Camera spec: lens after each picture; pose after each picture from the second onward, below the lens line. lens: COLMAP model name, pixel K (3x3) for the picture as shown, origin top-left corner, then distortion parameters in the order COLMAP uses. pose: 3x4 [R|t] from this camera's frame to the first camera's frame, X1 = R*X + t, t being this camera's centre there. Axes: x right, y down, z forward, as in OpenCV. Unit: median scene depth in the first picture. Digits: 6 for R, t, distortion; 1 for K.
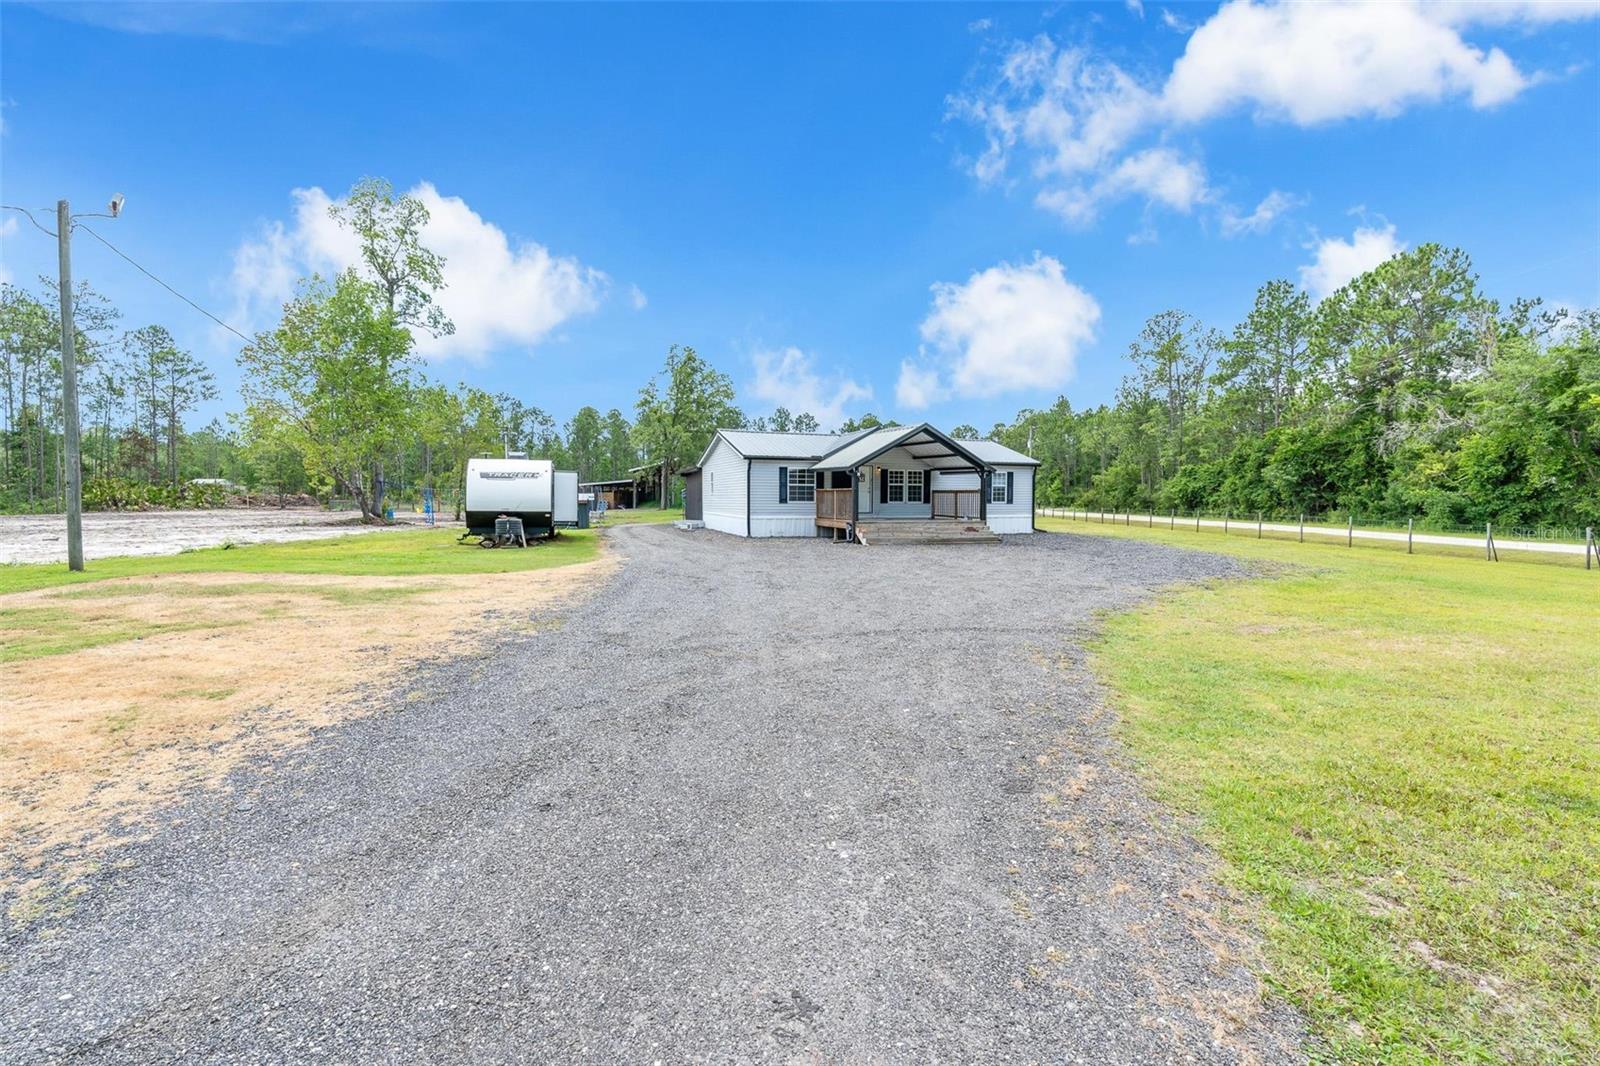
lens RADIAL K [[706.0, 0, 801.2], [0, 706.0, 534.3], [0, 0, 1]] dist [-0.003320, 0.000298]
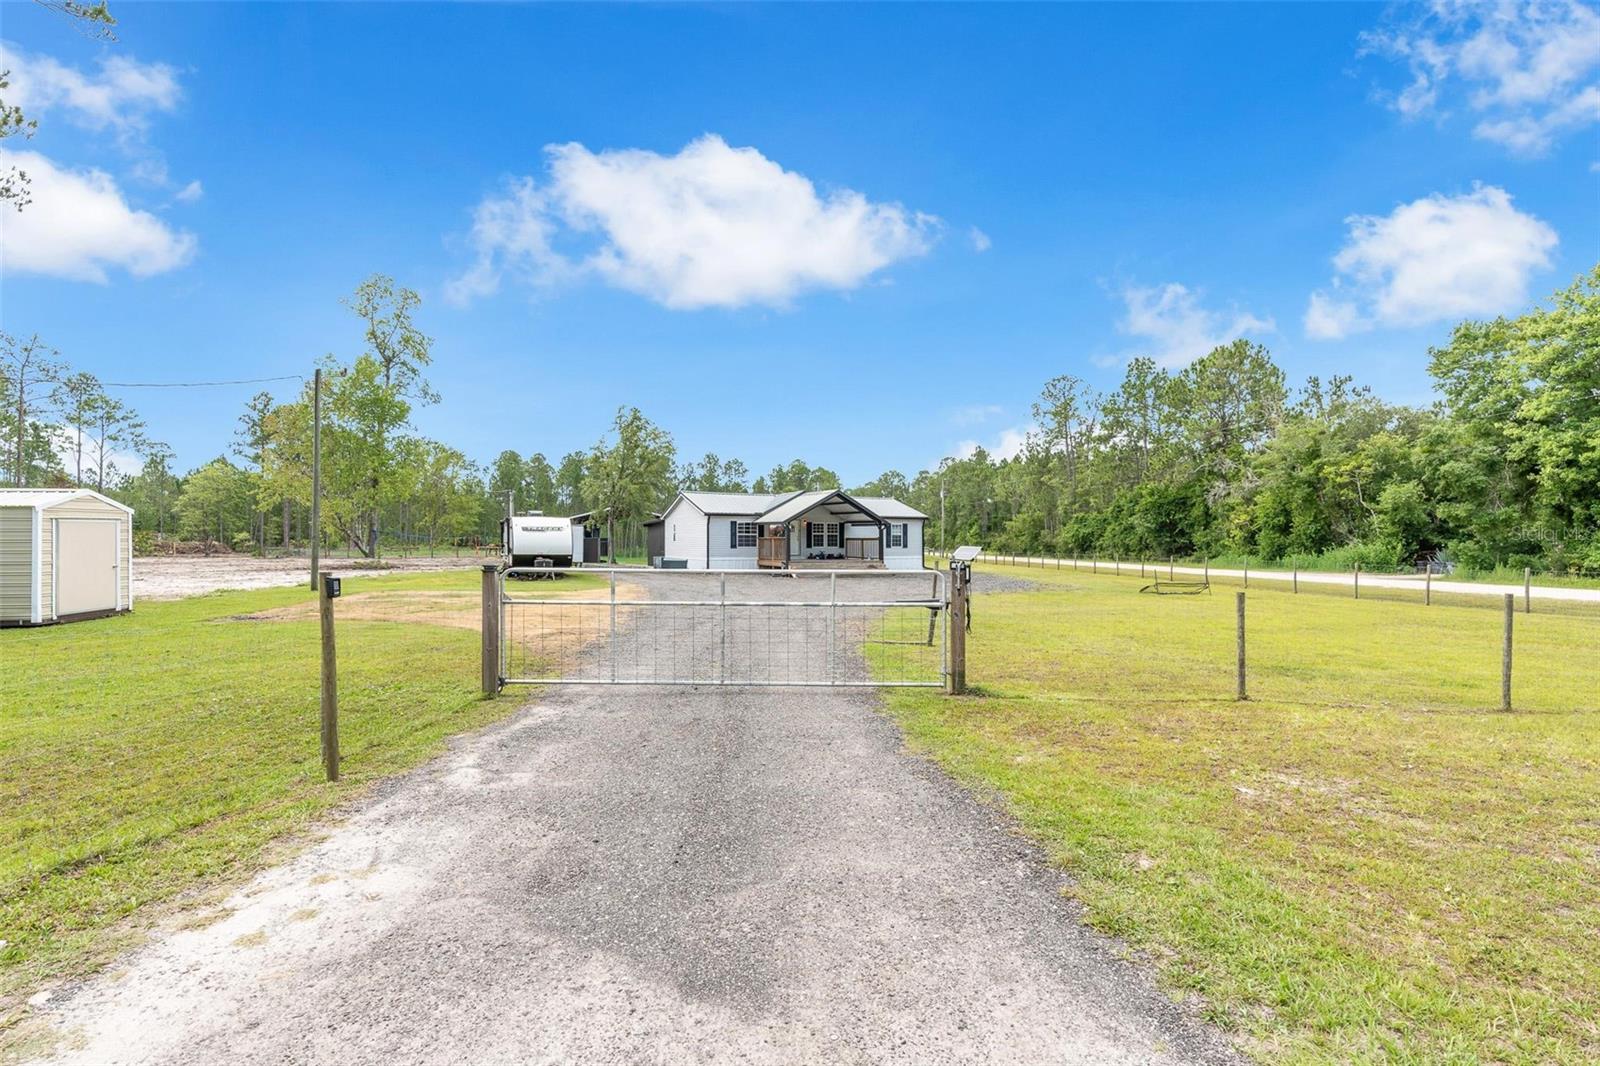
lens RADIAL K [[747.2, 0, 800.0], [0, 747.2, 533.0], [0, 0, 1]] dist [-0.001906, 0.000054]
pose [[0.995239, -0.001869, 0.097448, -0.024457], [0.008174, 0.997894, -0.064342, 0.012193], [-0.097122, 0.064832, 0.993159, -0.263556]]
